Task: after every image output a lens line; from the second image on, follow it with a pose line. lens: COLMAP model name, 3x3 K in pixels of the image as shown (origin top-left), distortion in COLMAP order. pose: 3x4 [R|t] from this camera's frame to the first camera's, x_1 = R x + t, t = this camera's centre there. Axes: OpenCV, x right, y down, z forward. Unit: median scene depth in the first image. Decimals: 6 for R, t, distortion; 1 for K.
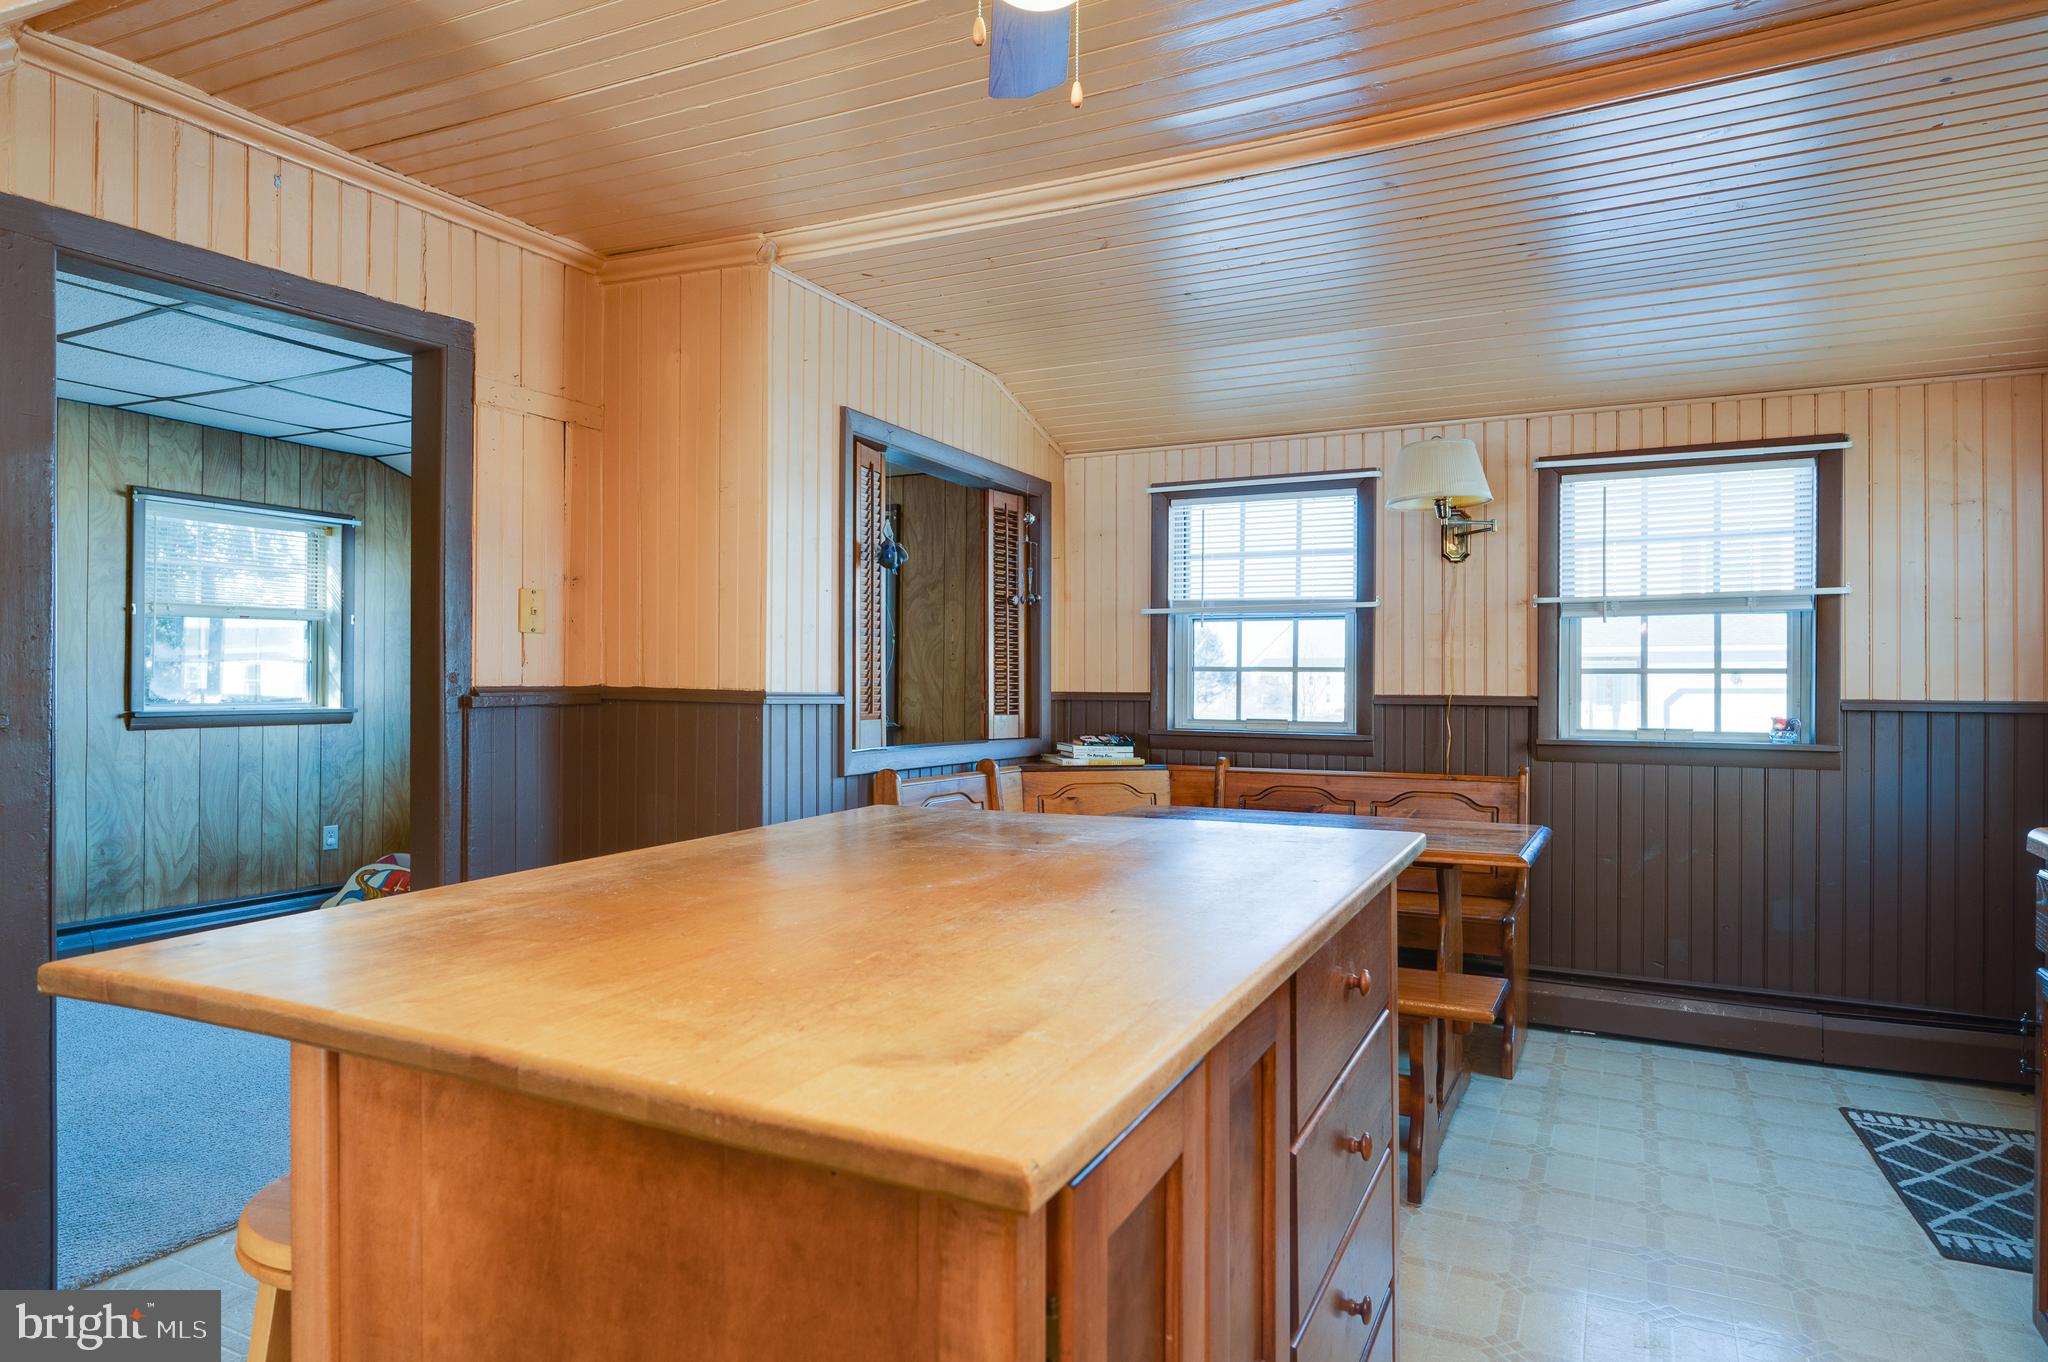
lens RADIAL K [[1173.0, 0, 1024.0], [0, 1173.0, 681.0], [0, 0, 1]] dist [-0.001199, -0.000306]
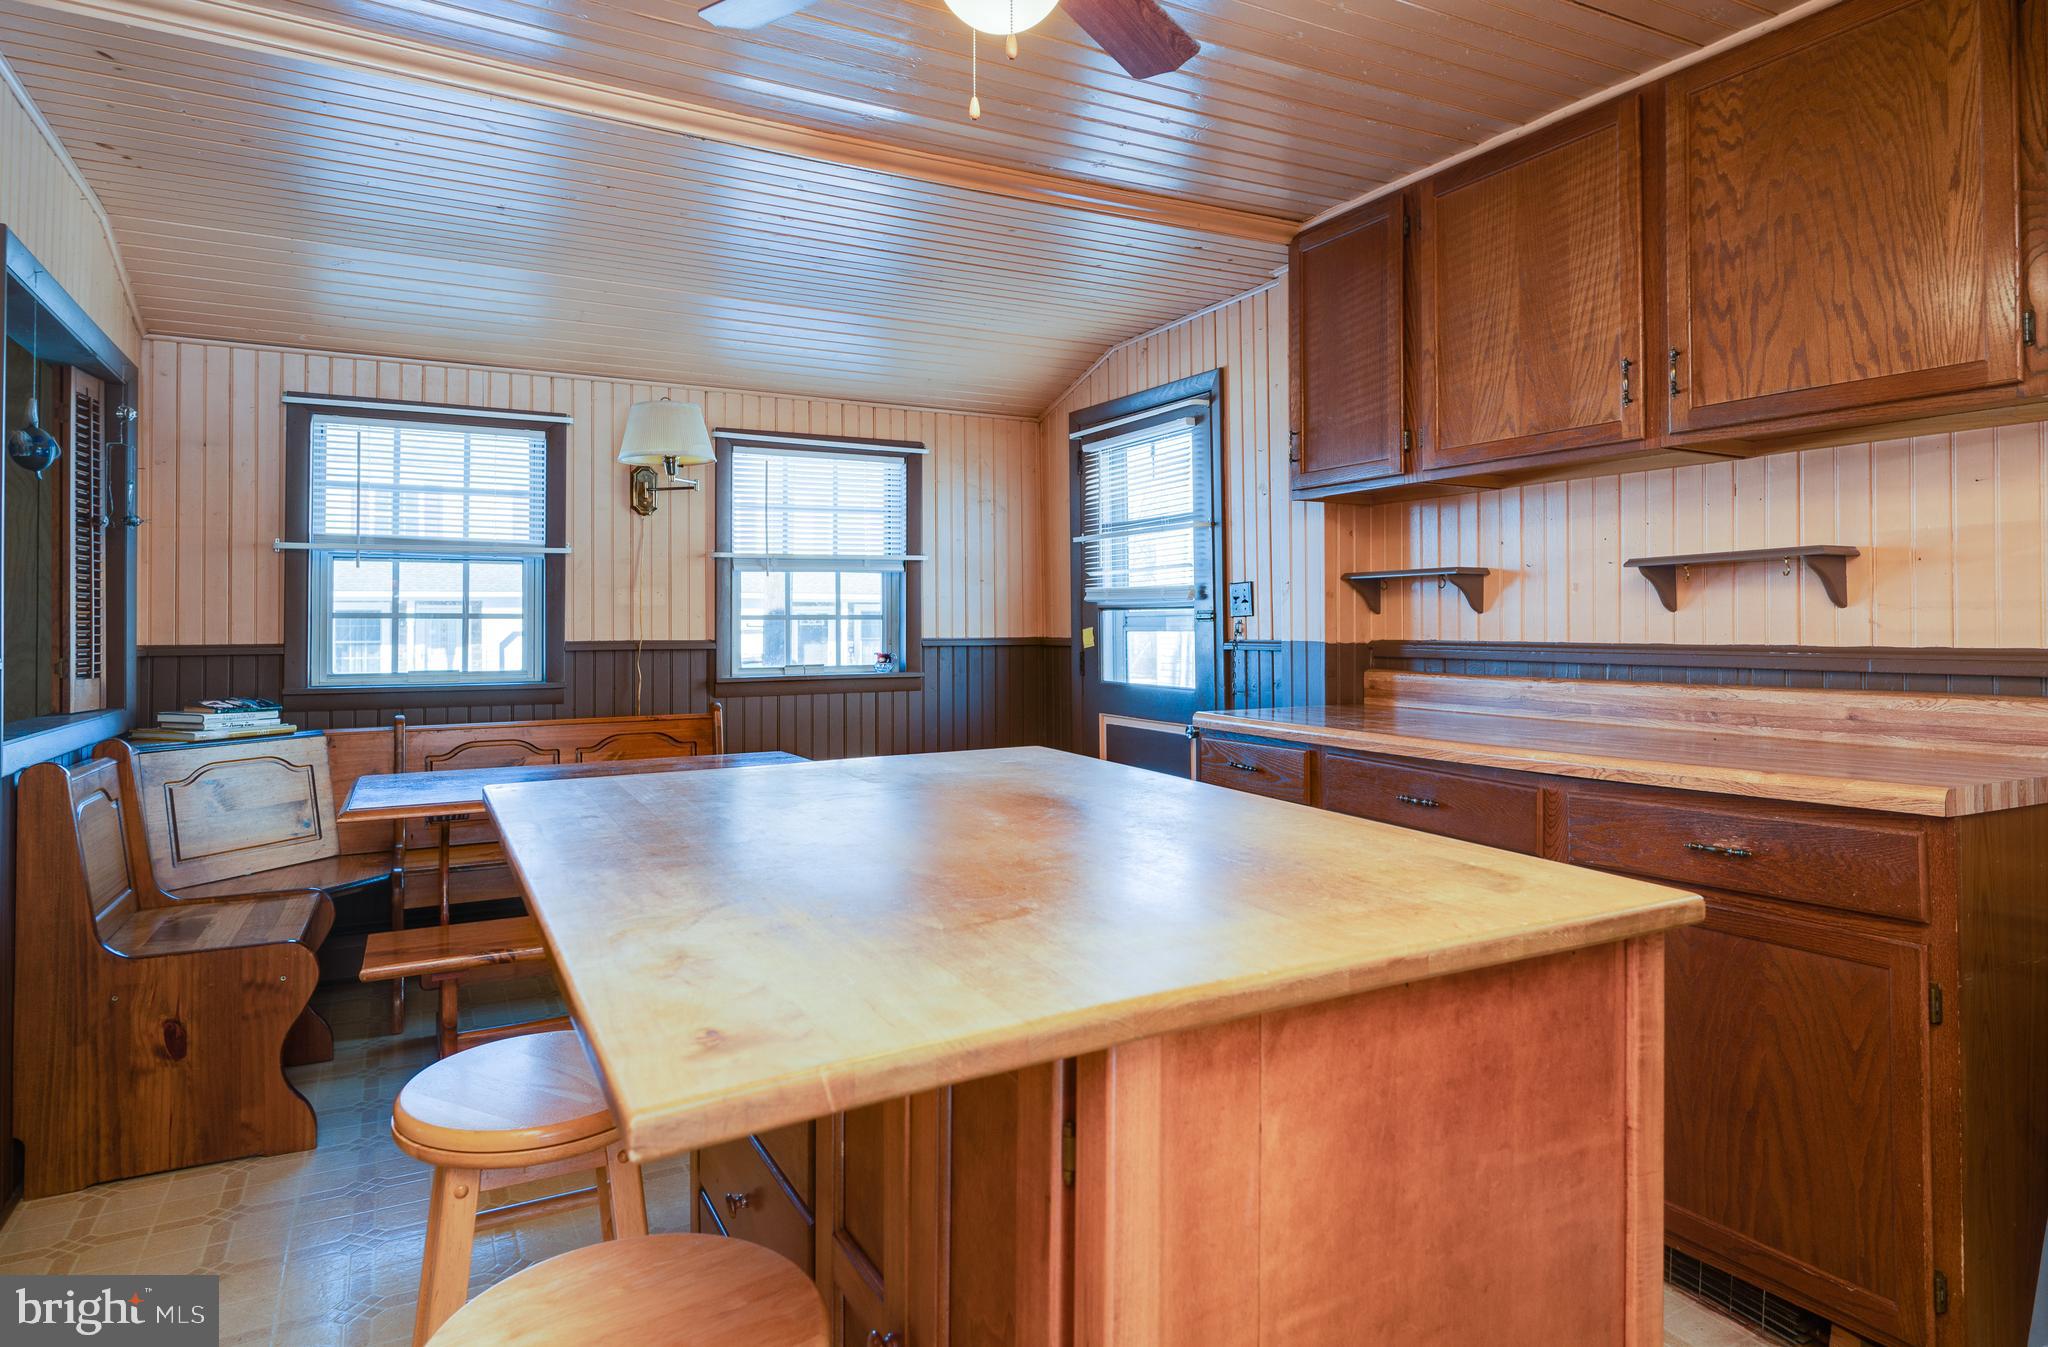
lens RADIAL K [[1166.1, 0, 1021.5], [0, 1166.1, 615.3], [0, 0, 1]] dist [-0.002430, -0.001024]
pose [[0.564810, -0.000239, 0.825221, -0.302448], [0.007392, 0.999961, -0.004770, -0.003018], [-0.825188, 0.008794, 0.564789, 0.122113]]
